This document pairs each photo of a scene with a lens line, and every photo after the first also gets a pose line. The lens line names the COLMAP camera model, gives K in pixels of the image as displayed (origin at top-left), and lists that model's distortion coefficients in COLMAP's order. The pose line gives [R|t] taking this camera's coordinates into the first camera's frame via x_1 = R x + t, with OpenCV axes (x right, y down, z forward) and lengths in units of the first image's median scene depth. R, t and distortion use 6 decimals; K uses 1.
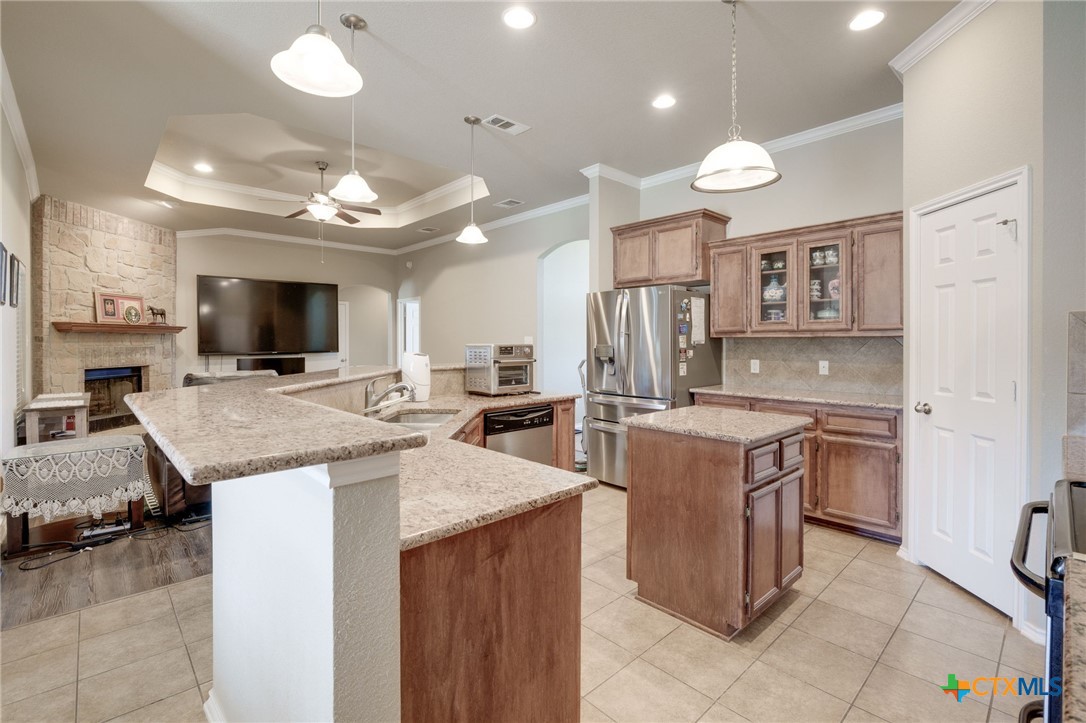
lens RADIAL K [[494.0, 0, 540.0], [0, 494.0, 339.8], [0, 0, 1]] dist [-0.002086, -0.000484]
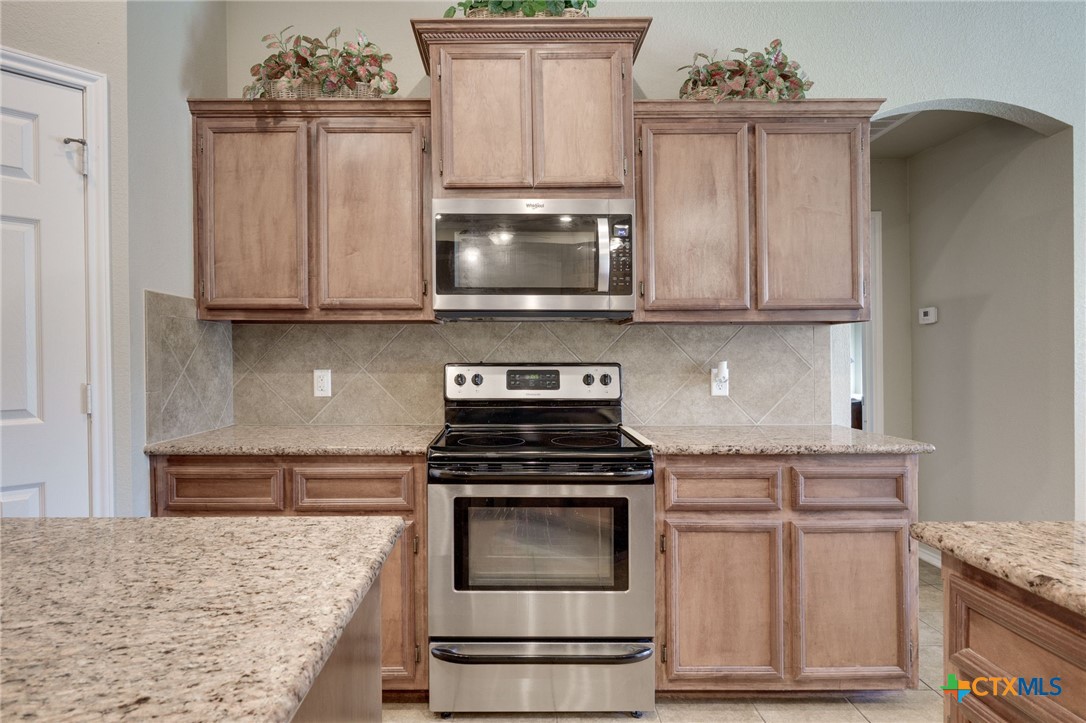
lens RADIAL K [[627.9, 0, 522.7], [0, 627.9, 364.7], [0, 0, 1]] dist [-0.003739, -0.000446]
pose [[-0.735456, -0.007936, 0.677526, -0.022498], [0.000921, 0.999919, 0.012712, 0.017936], [-0.677572, 0.009973, -0.735389, 0.477747]]
